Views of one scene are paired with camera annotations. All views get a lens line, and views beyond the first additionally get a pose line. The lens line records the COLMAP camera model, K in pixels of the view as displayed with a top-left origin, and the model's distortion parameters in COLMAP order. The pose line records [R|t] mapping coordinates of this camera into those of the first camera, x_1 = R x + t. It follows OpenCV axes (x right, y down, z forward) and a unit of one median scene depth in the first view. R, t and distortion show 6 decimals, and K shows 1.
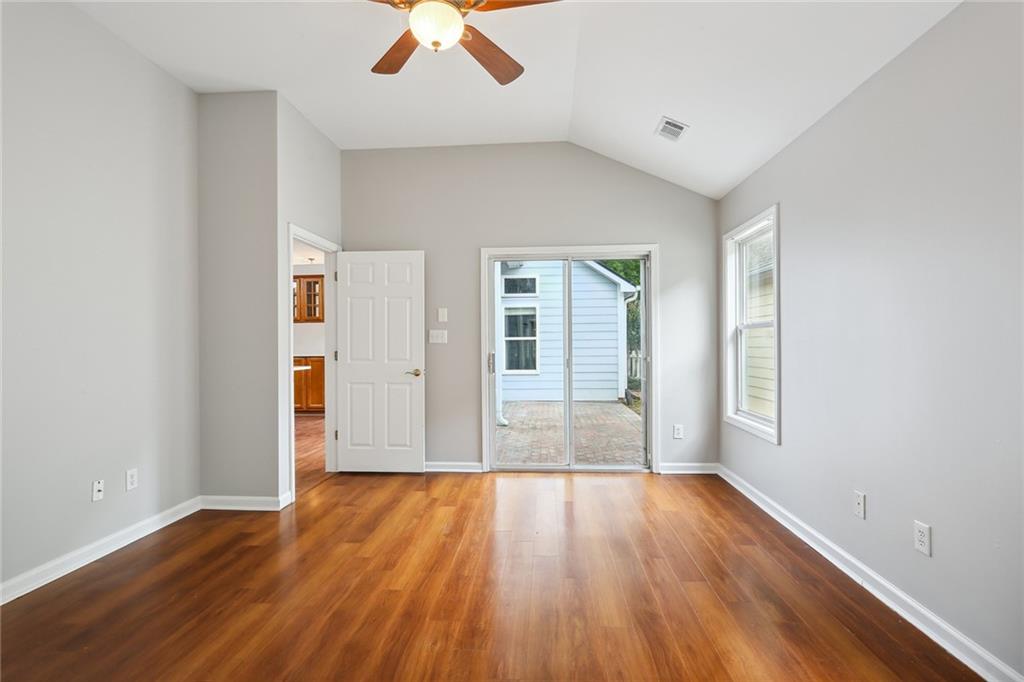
lens RADIAL K [[494.3, 0, 513.5], [0, 494.3, 343.2], [0, 0, 1]] dist [0.005411, 0.001892]
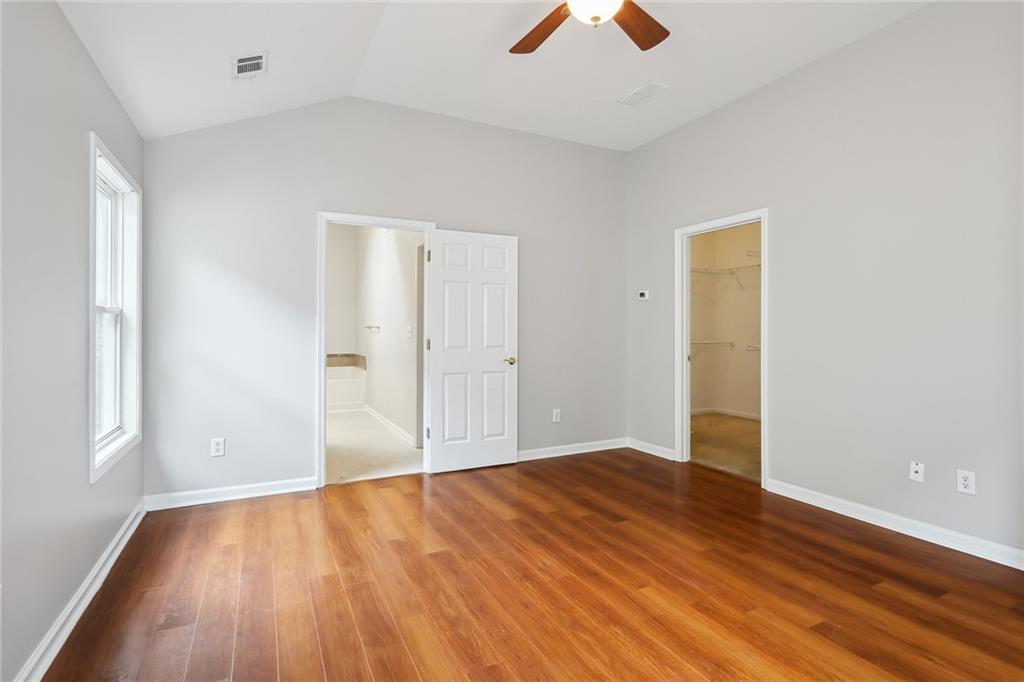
lens RADIAL K [[494.3, 0, 510.9], [0, 494.3, 333.1], [0, 0, 1]] dist [0.005411, 0.001892]
pose [[-0.860547, 0.010959, -0.509254, 0.463105], [0.009993, 0.999939, 0.004632, -0.001149], [0.509274, -0.001103, -0.860604, 1.694649]]
